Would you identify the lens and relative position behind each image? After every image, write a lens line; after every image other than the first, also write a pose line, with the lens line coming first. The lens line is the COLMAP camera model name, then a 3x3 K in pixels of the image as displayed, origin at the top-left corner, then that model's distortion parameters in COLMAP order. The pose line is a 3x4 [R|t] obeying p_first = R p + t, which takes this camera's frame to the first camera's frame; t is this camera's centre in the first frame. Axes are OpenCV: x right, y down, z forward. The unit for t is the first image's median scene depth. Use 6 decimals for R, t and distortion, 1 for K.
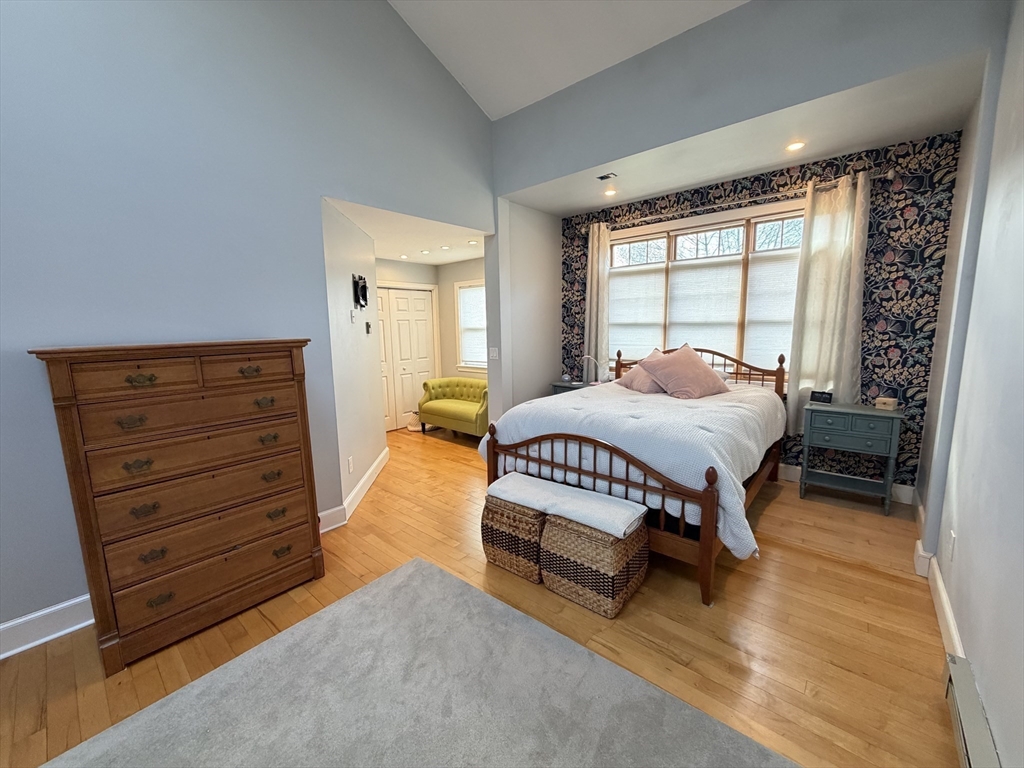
lens RADIAL K [[408.8, 0, 509.3], [0, 408.8, 382.8], [0, 0, 1]] dist [-0.000284, -0.000058]
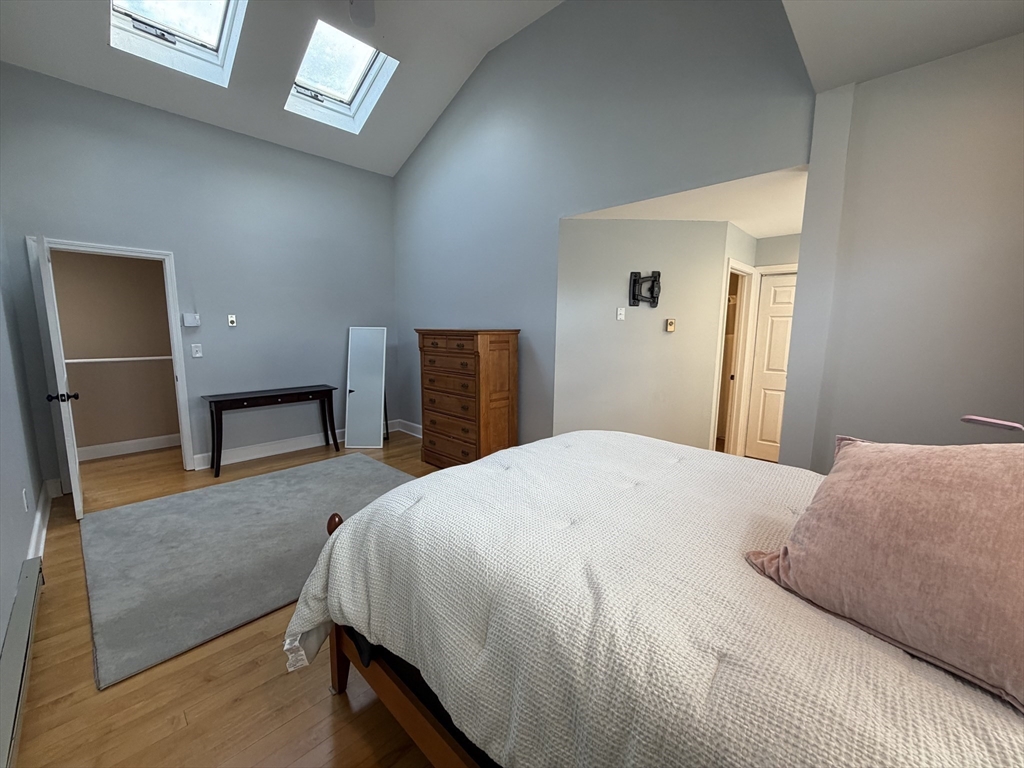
lens RADIAL K [[408.8, 0, 509.3], [0, 408.8, 382.8], [0, 0, 1]] dist [-0.000284, -0.000058]
pose [[-0.045974, 0.152157, -0.987286, 1.106042], [-0.149862, 0.976096, 0.157411, -0.176443], [0.987637, 0.155194, -0.022073, 1.207494]]
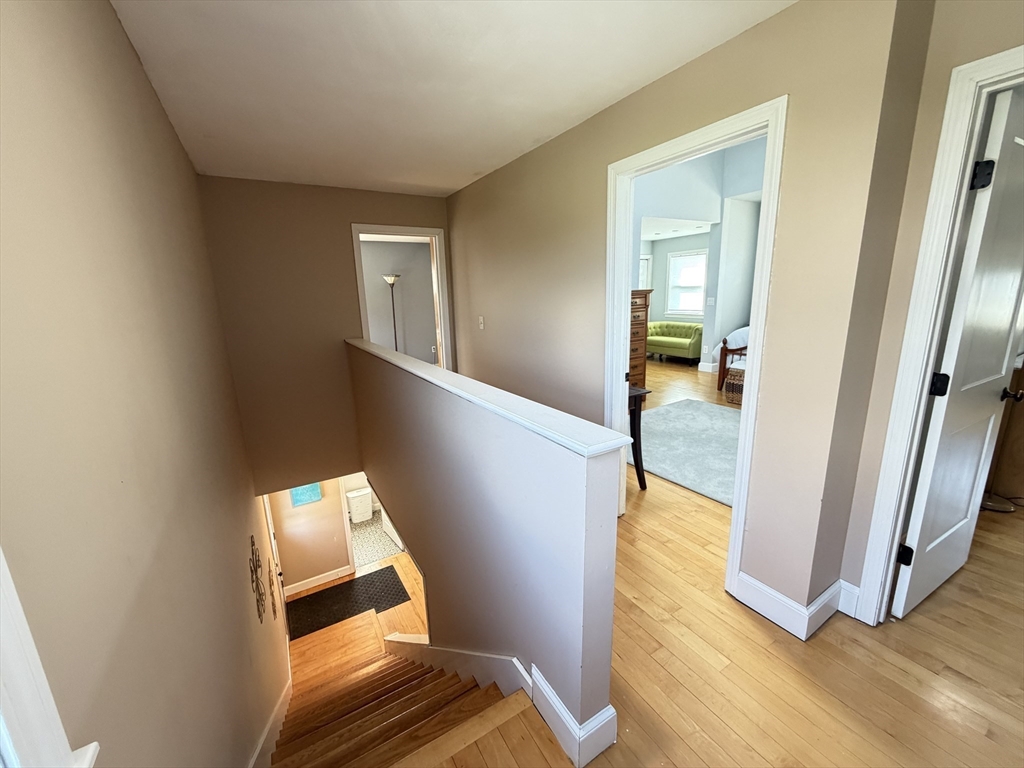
lens RADIAL K [[408.8, 0, 509.3], [0, 408.8, 382.8], [0, 0, 1]] dist [-0.000284, -0.000058]
pose [[0.950324, 0.051975, -0.306891, -0.534283], [-0.024292, 0.995337, 0.093347, 0.214489], [0.310312, -0.081255, 0.947156, -1.416974]]
